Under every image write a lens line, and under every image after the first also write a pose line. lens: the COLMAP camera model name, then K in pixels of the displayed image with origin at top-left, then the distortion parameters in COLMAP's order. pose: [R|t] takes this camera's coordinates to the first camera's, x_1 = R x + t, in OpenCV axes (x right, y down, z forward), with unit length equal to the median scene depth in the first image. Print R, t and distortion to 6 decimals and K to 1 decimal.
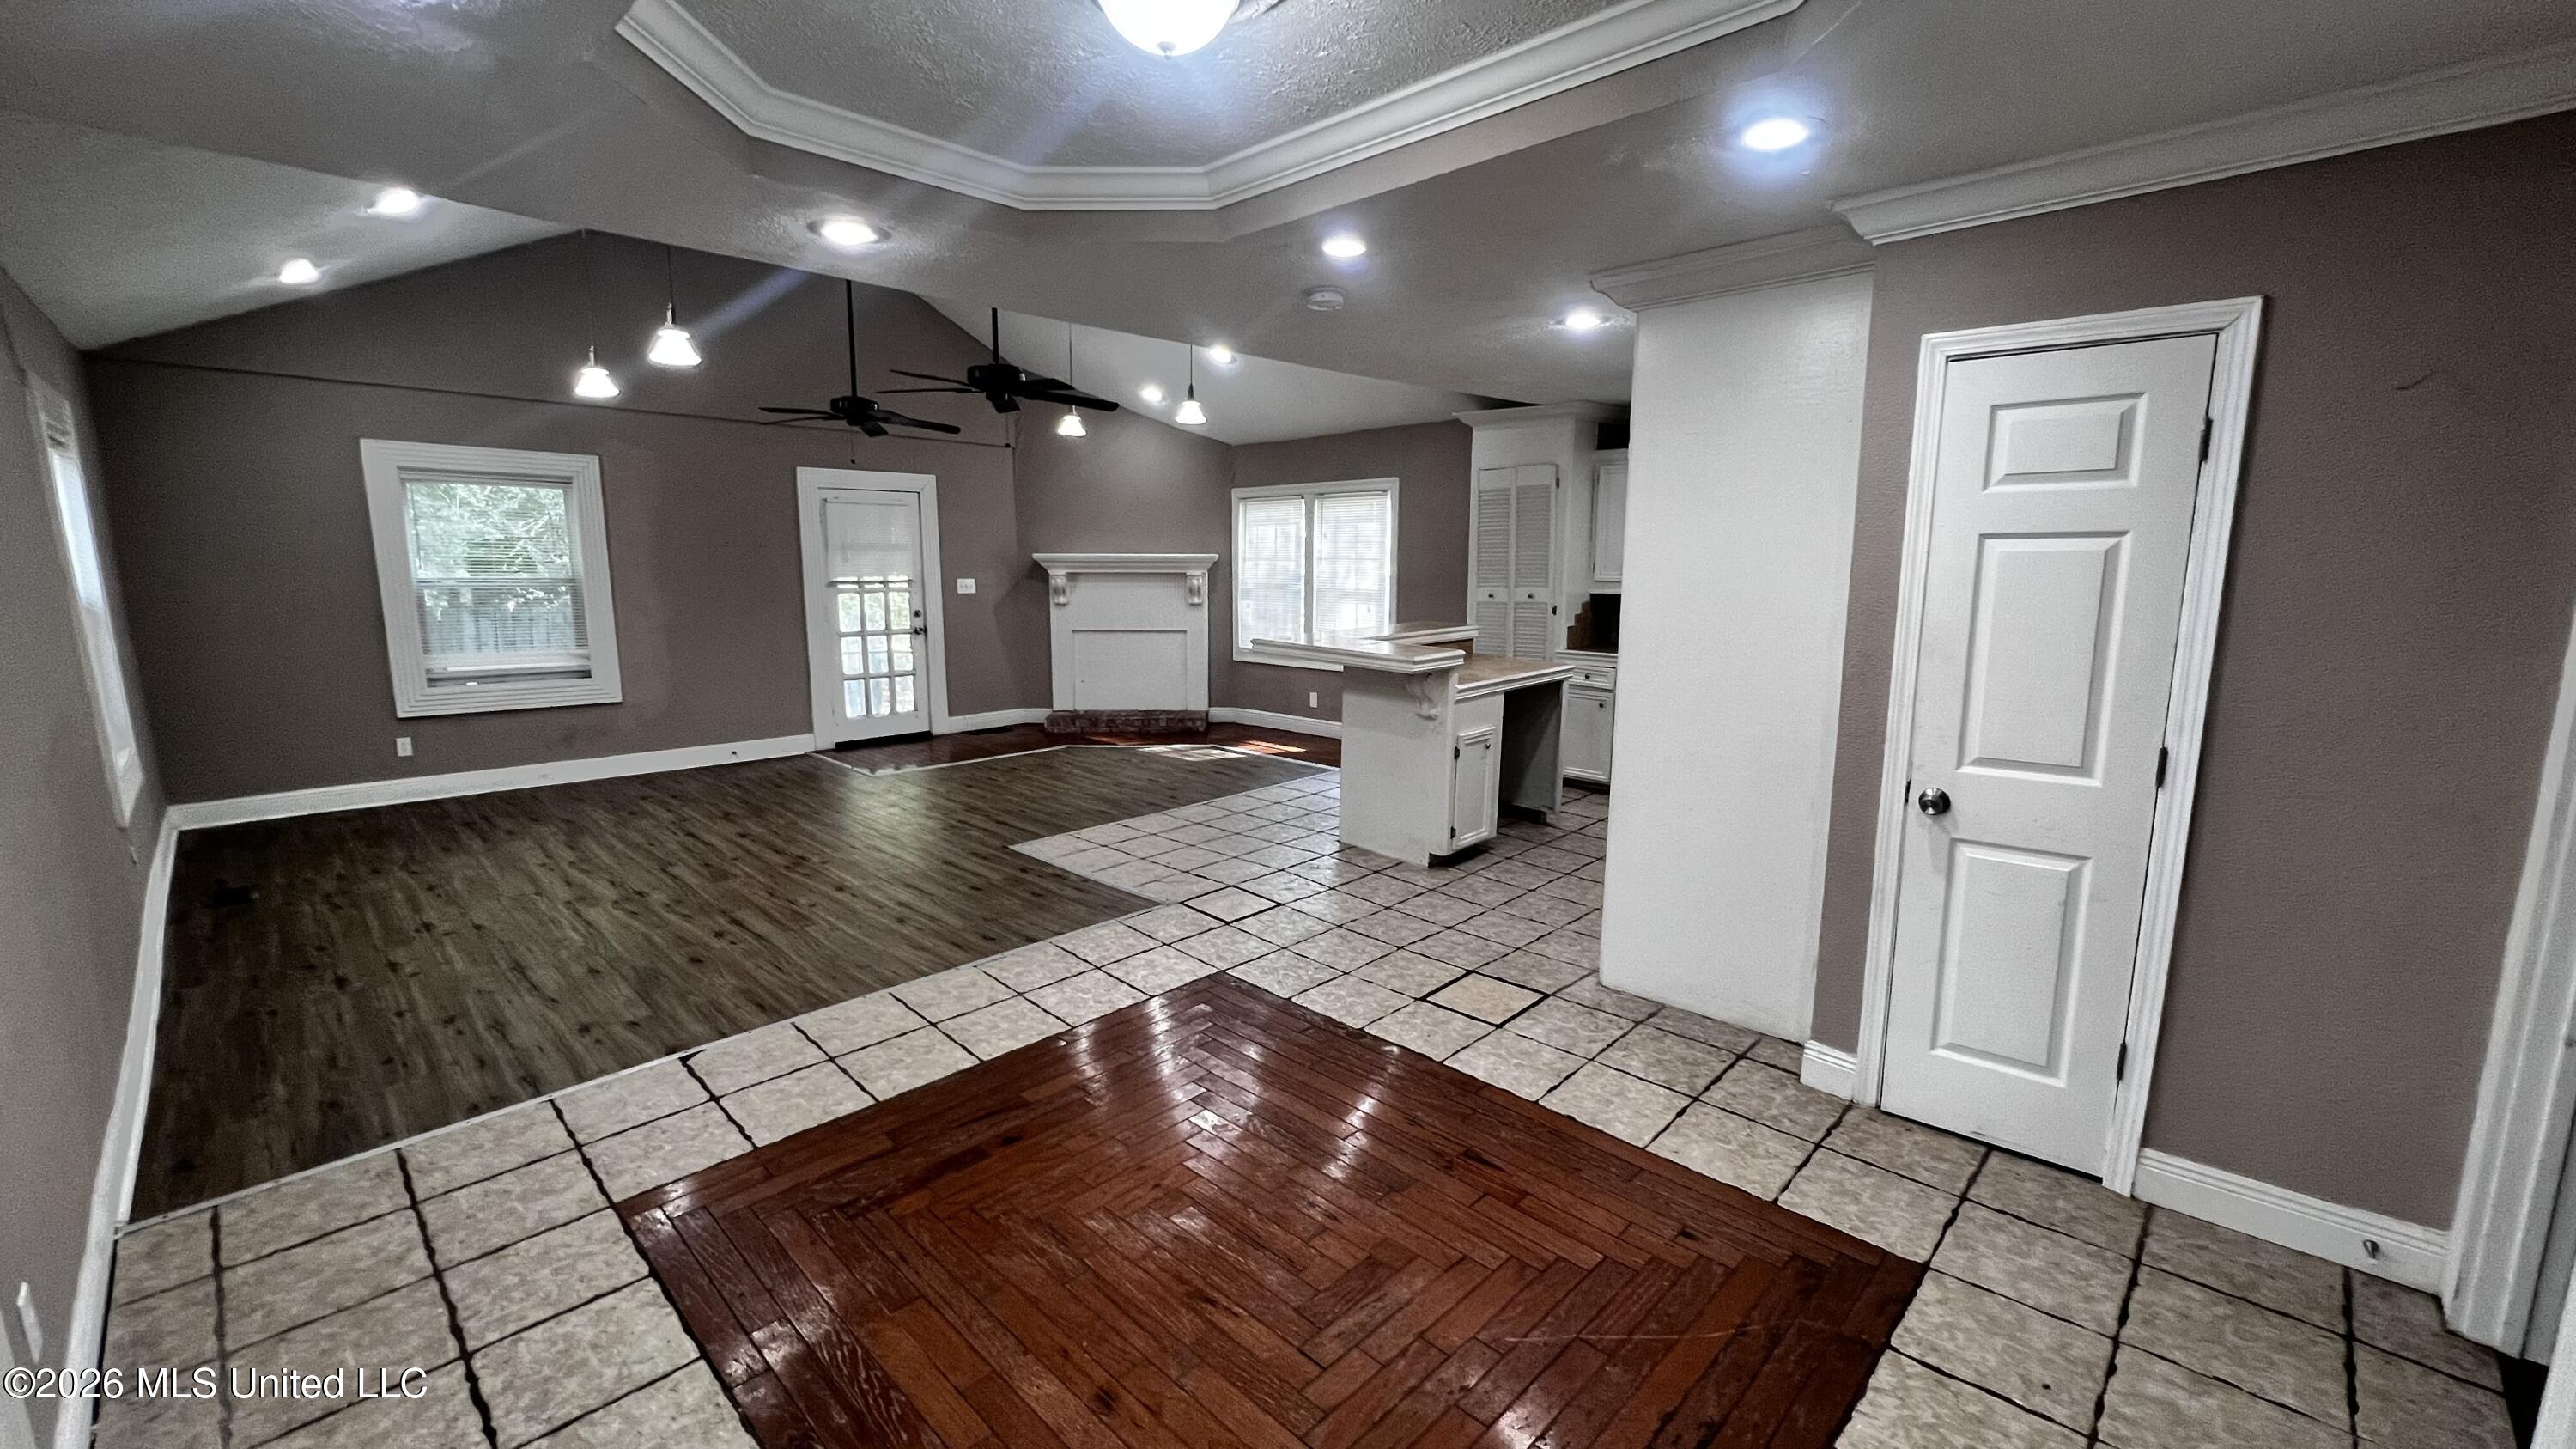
lens RADIAL K [[1029.8, 0, 1284.3], [0, 1029.8, 736.1], [0, 0, 1]] dist [-0.001498, -0.000093]
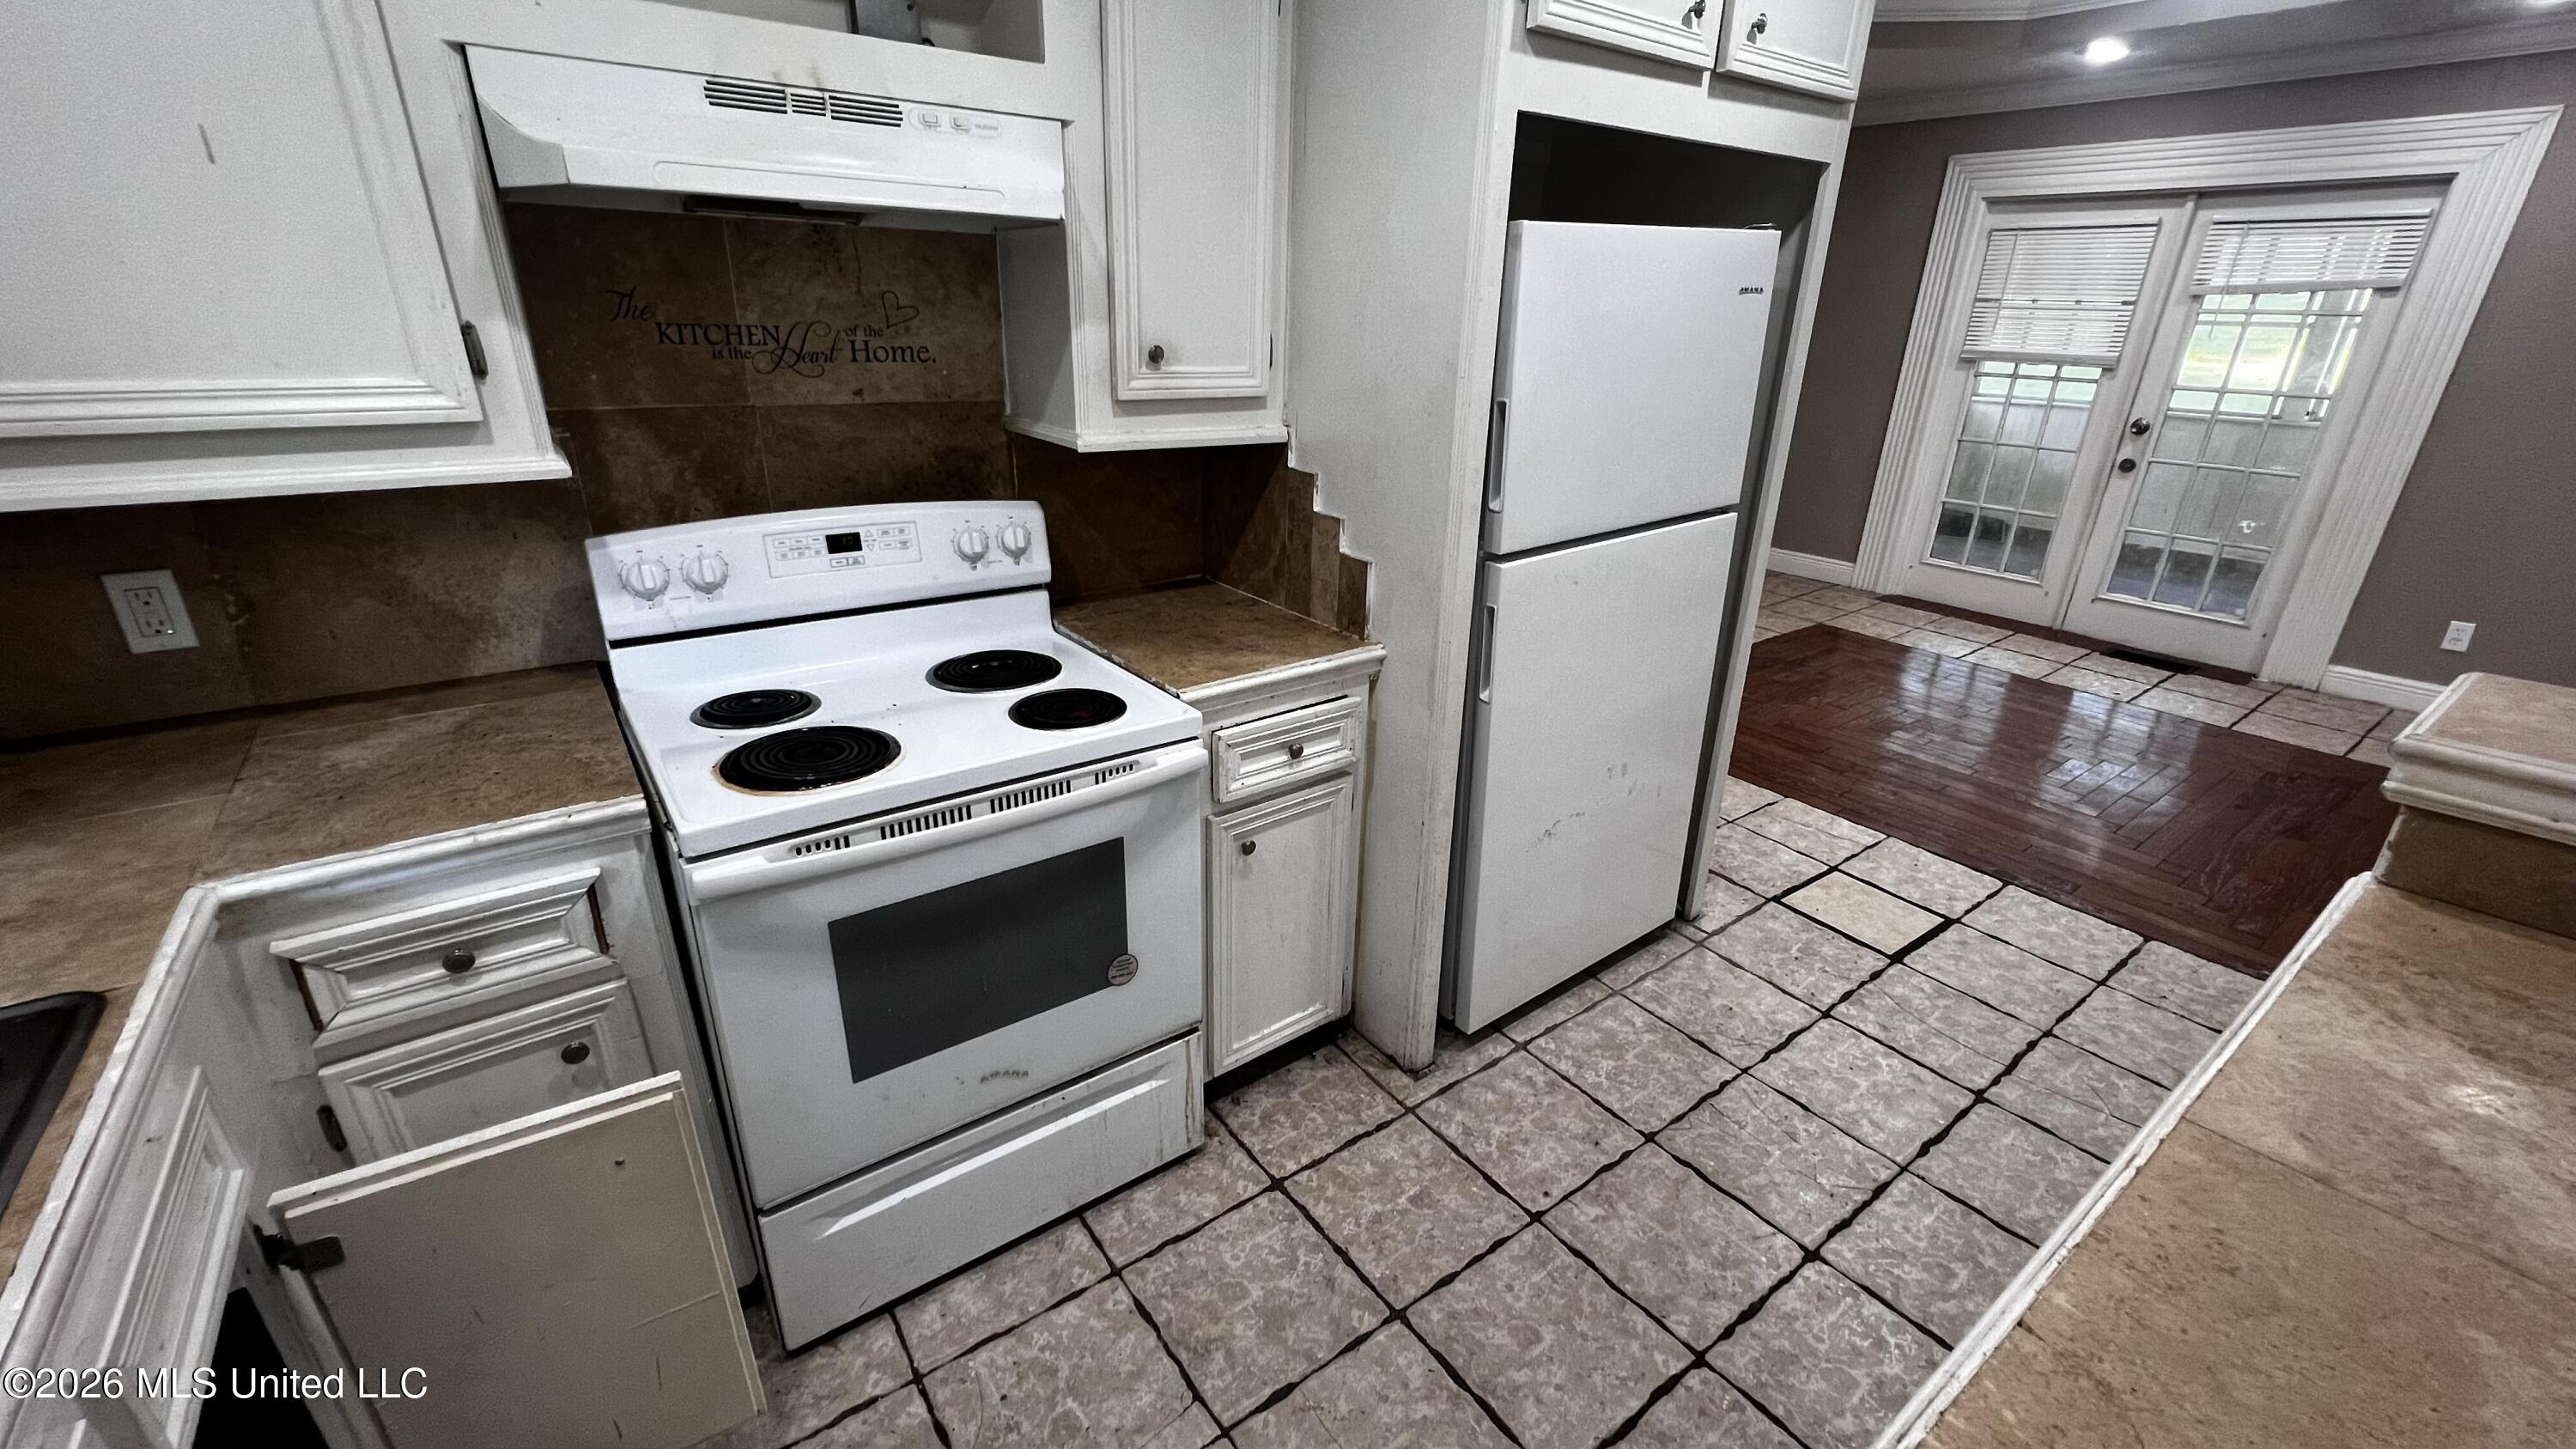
lens RADIAL K [[1032.2, 0, 1284.7], [0, 1032.2, 727.5], [0, 0, 1]] dist [-0.004183, 0.000502]
pose [[-0.984371, -0.079699, 0.157042, 0.371858], [0.018307, 0.840594, 0.541356, -0.205623], [-0.175154, 0.535770, -0.825997, 1.198991]]
